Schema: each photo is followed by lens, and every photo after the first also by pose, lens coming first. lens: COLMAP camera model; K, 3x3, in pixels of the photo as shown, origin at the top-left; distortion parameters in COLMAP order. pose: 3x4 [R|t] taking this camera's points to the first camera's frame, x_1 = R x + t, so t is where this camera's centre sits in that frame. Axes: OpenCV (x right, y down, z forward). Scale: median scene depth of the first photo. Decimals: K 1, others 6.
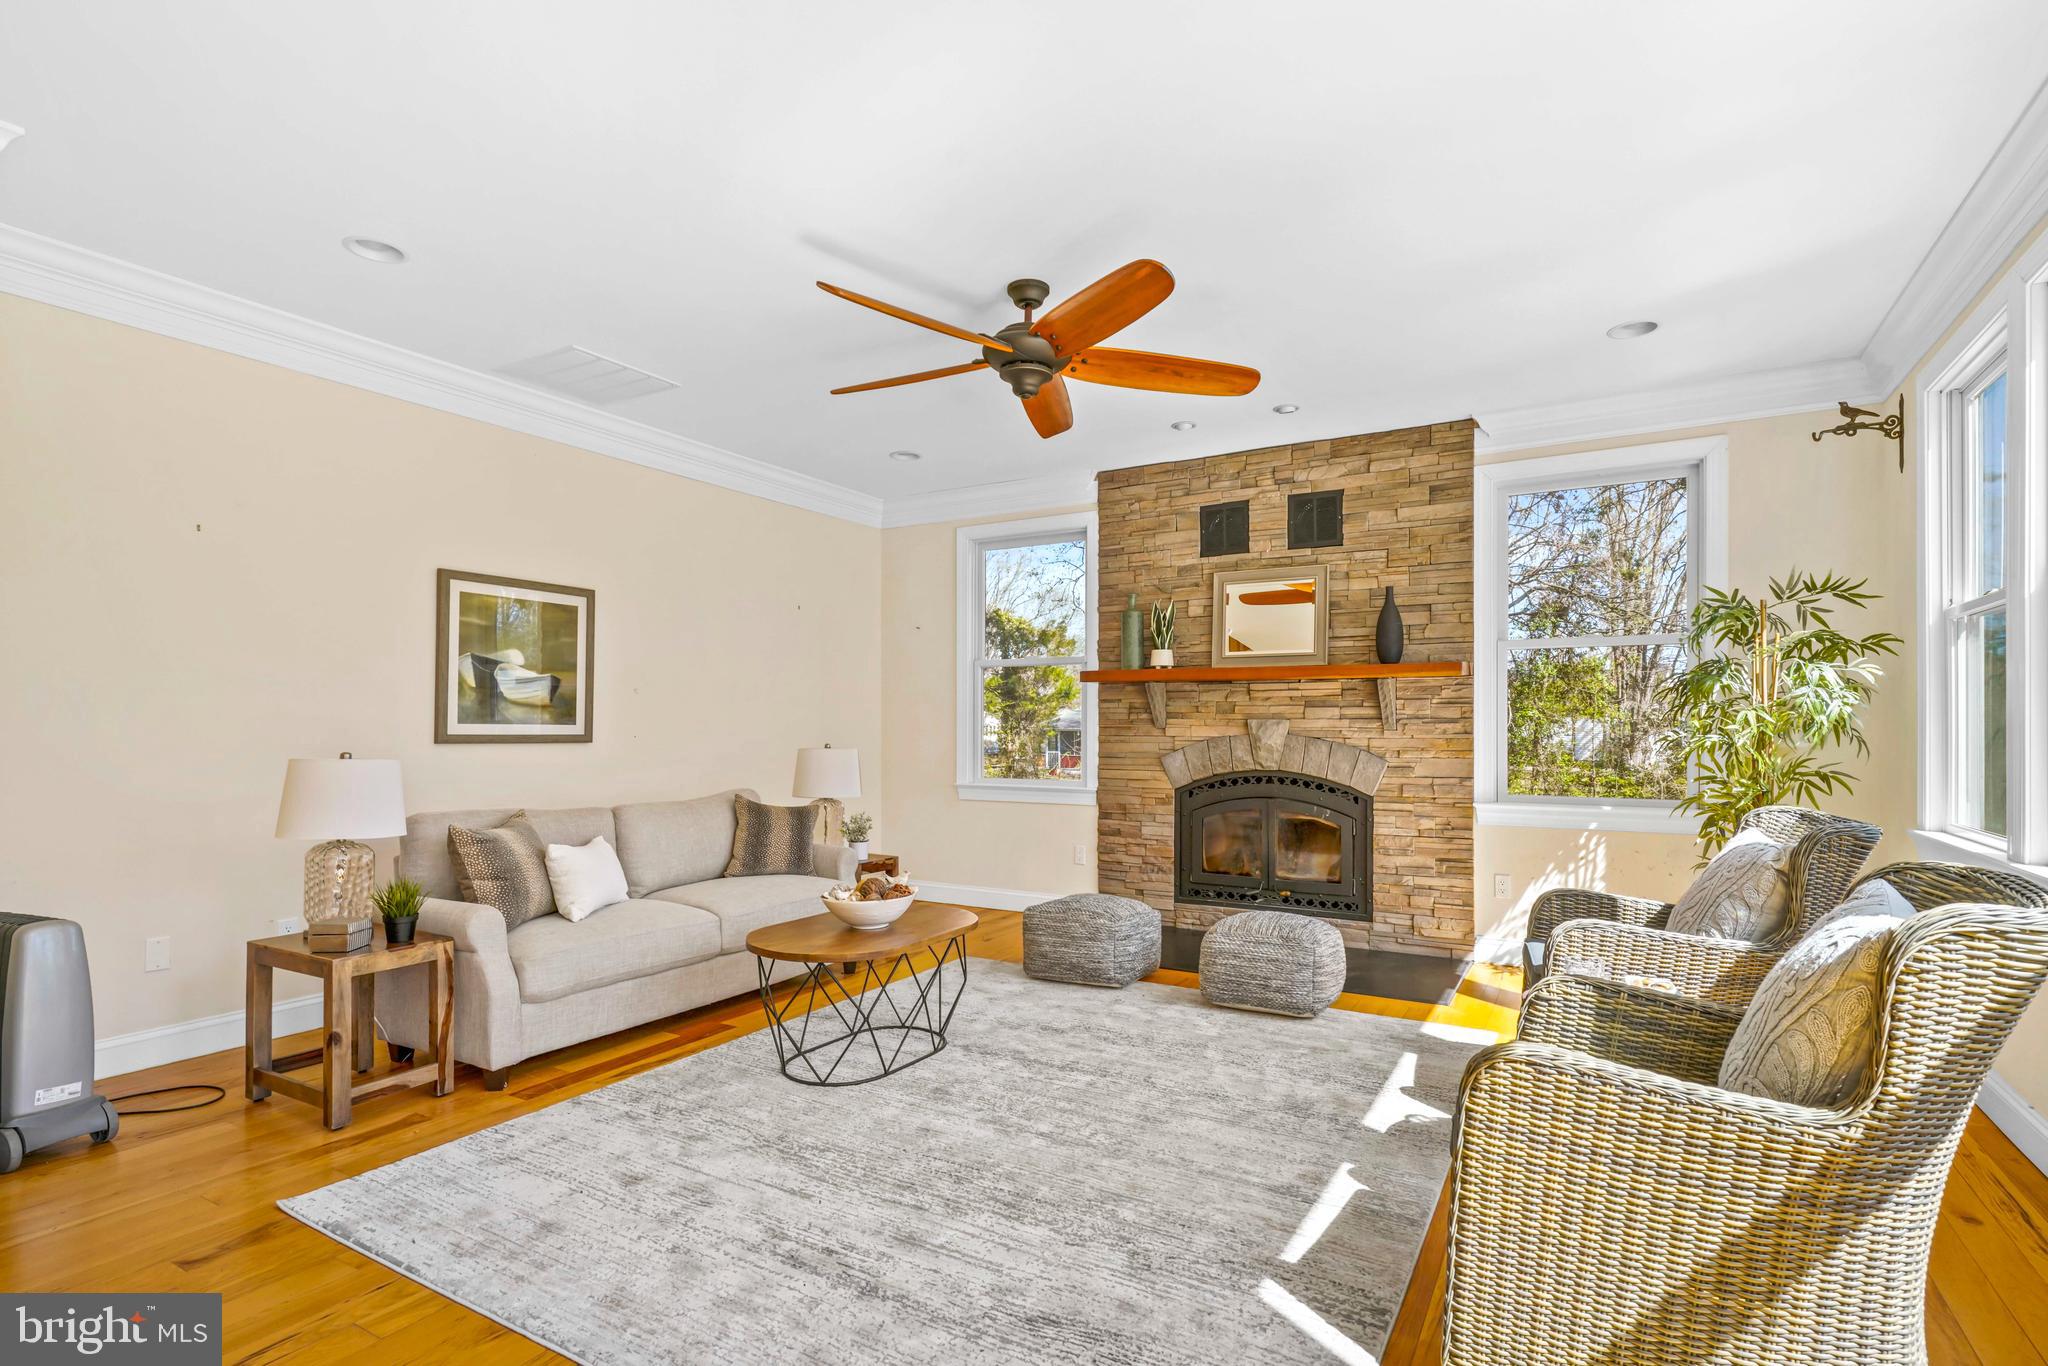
lens RADIAL K [[992.4, 0, 1030.4], [0, 992.4, 724.7], [0, 0, 1]] dist [0.003609, 0.000408]
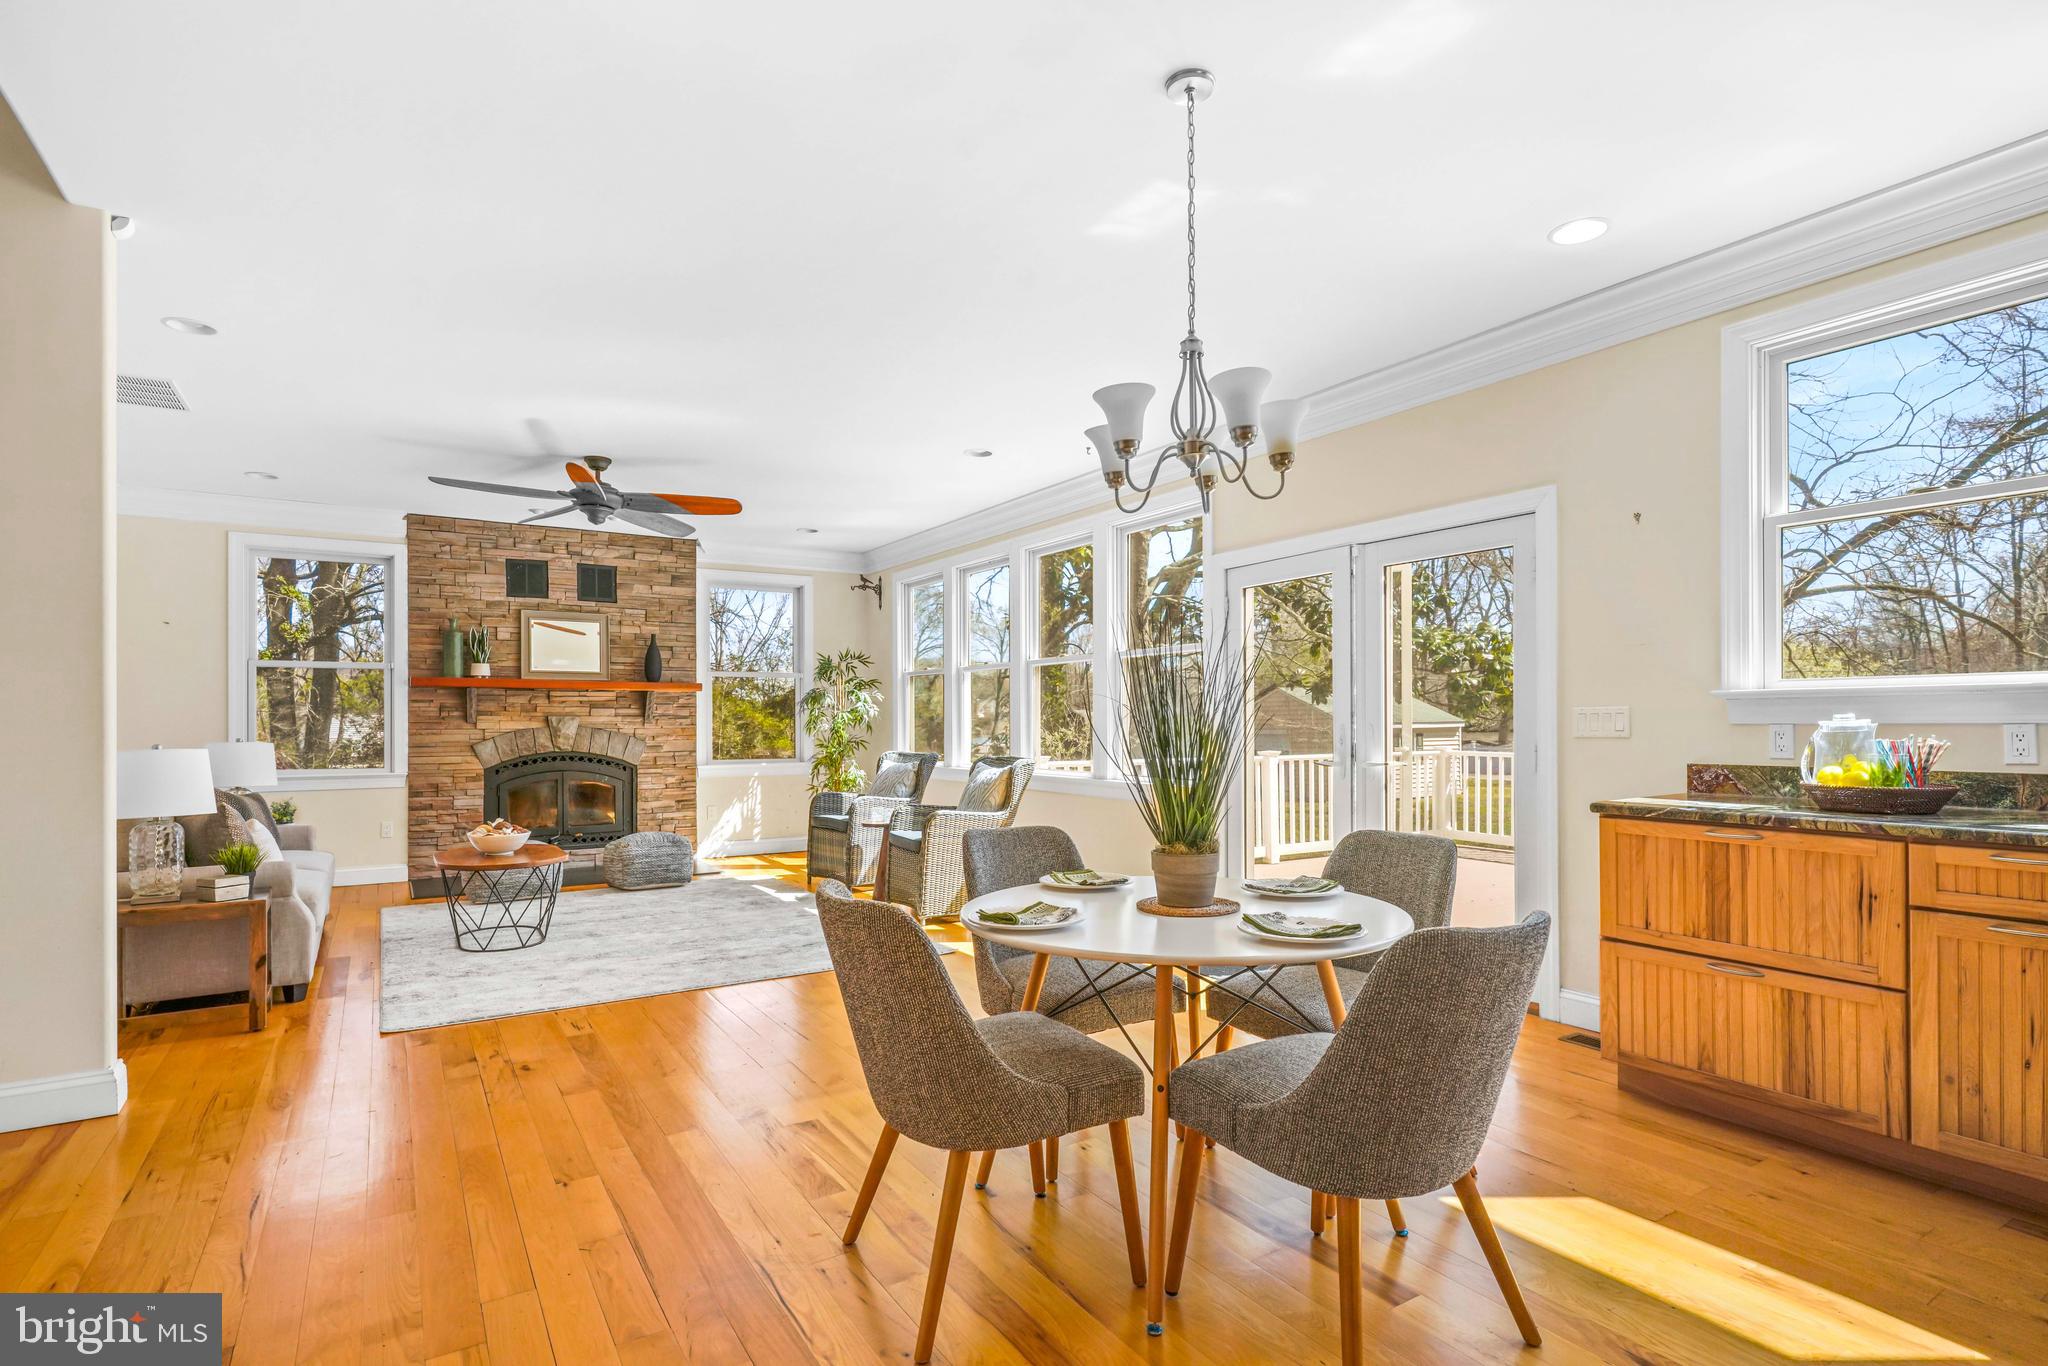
lens RADIAL K [[1010.0, 0, 1034.6], [0, 1010.0, 713.5], [0, 0, 1]] dist [-0.001114, 0.000274]
pose [[0.453594, 0.003463, 0.891202, -0.771122], [0.002445, 0.999984, -0.005130, -0.000320], [-0.891205, 0.004506, 0.453578, -0.279124]]
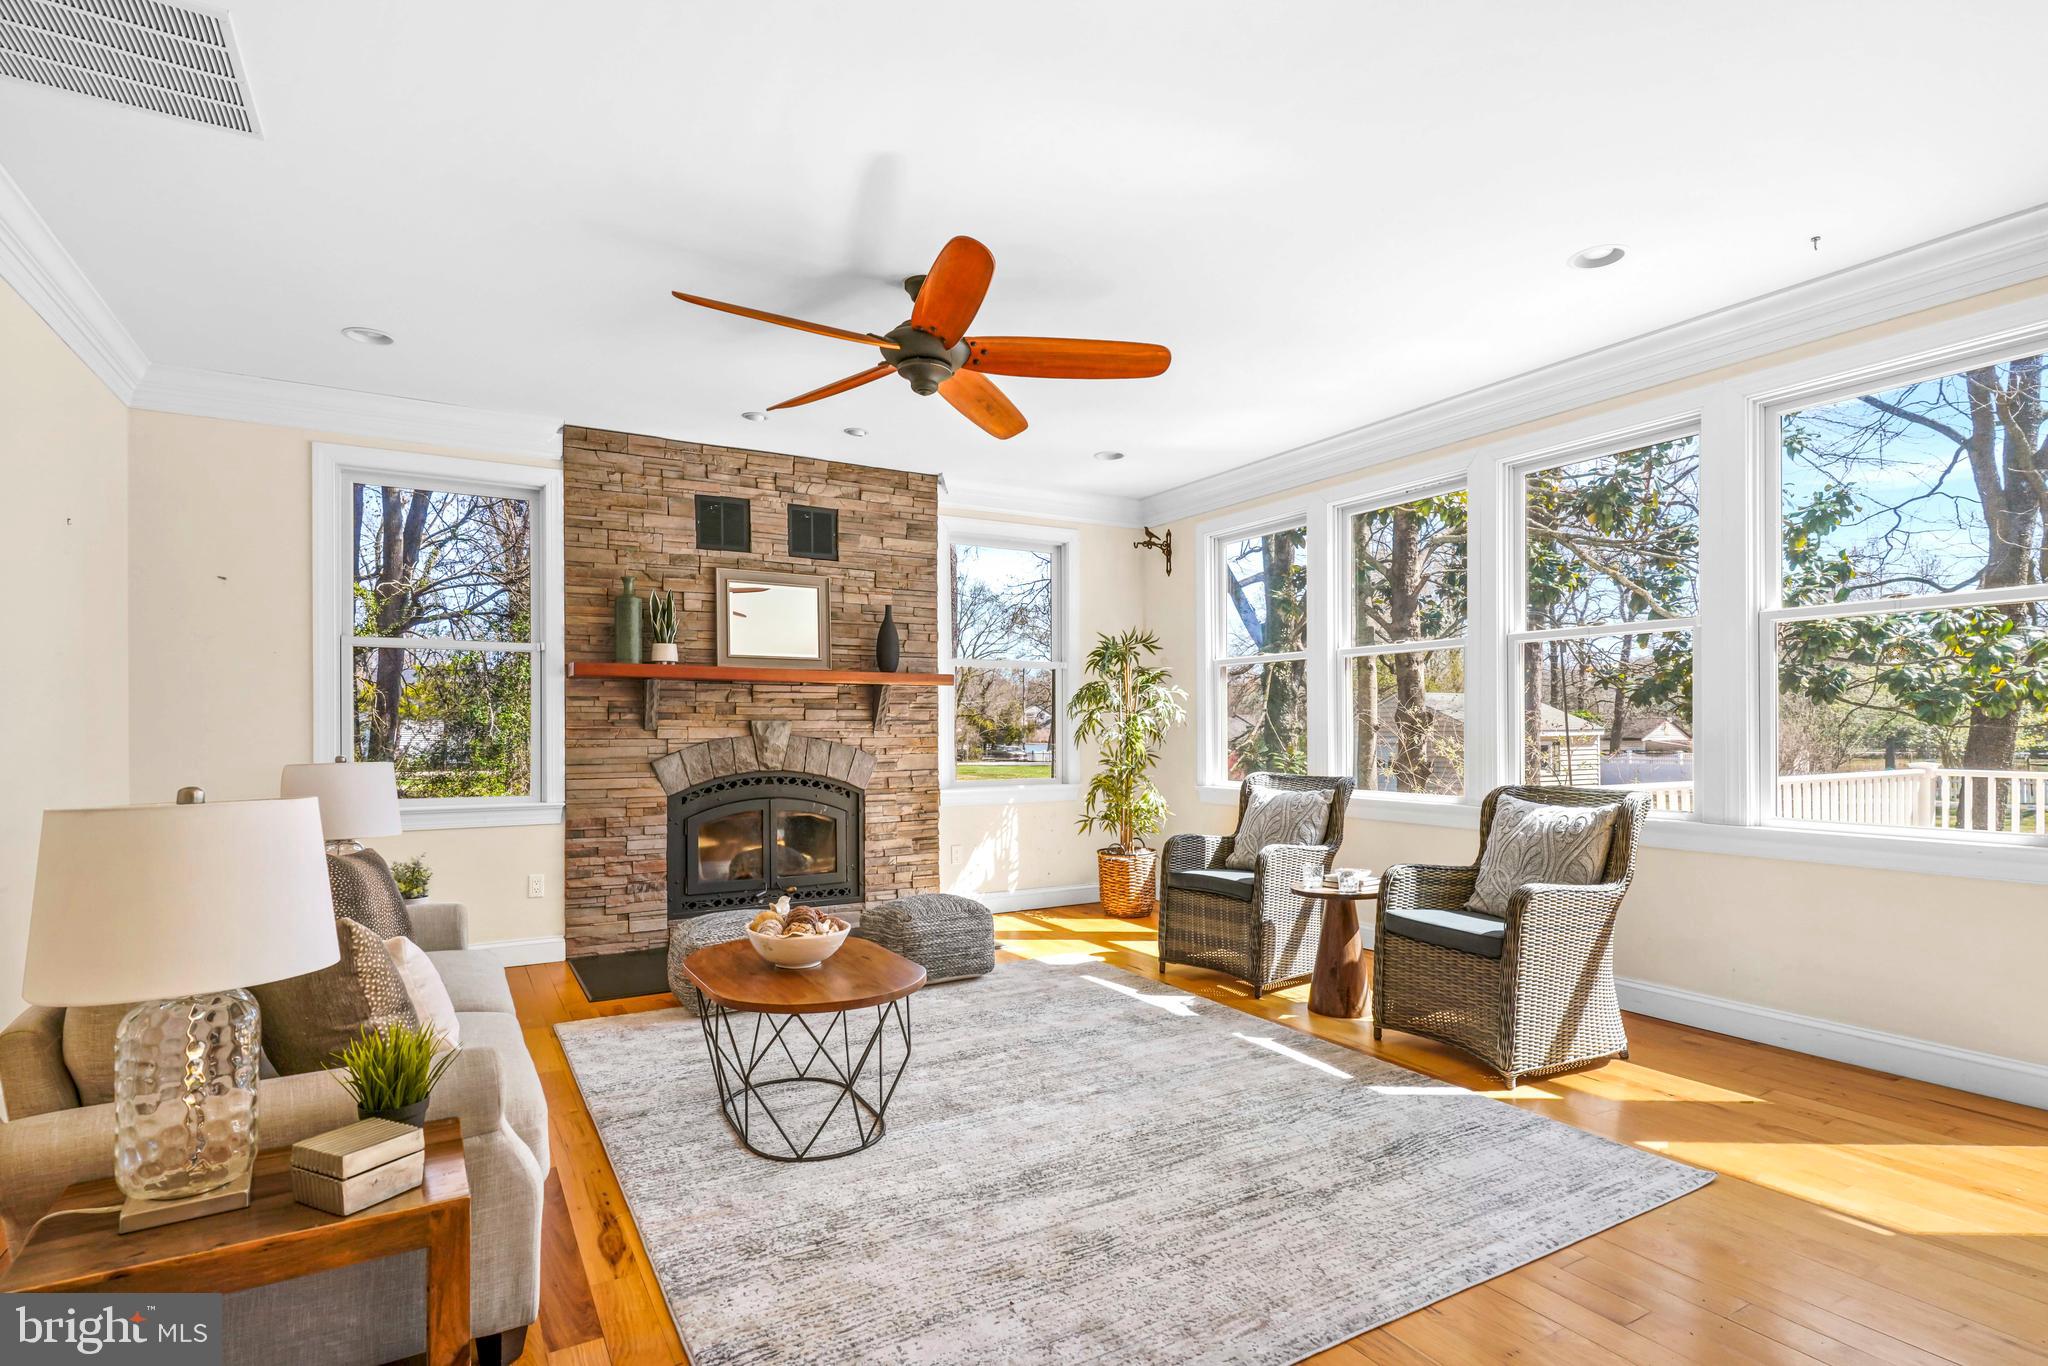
lens RADIAL K [[1010.4, 0, 1024.9], [0, 1010.4, 723.5], [0, 0, 1]] dist [0.002645, -0.000166]
pose [[0.491141, 0.001286, 0.871079, -0.541797], [0.002038, 0.999994, -0.002626, 0.000770], [-0.871078, 0.003065, 0.491135, 0.273348]]
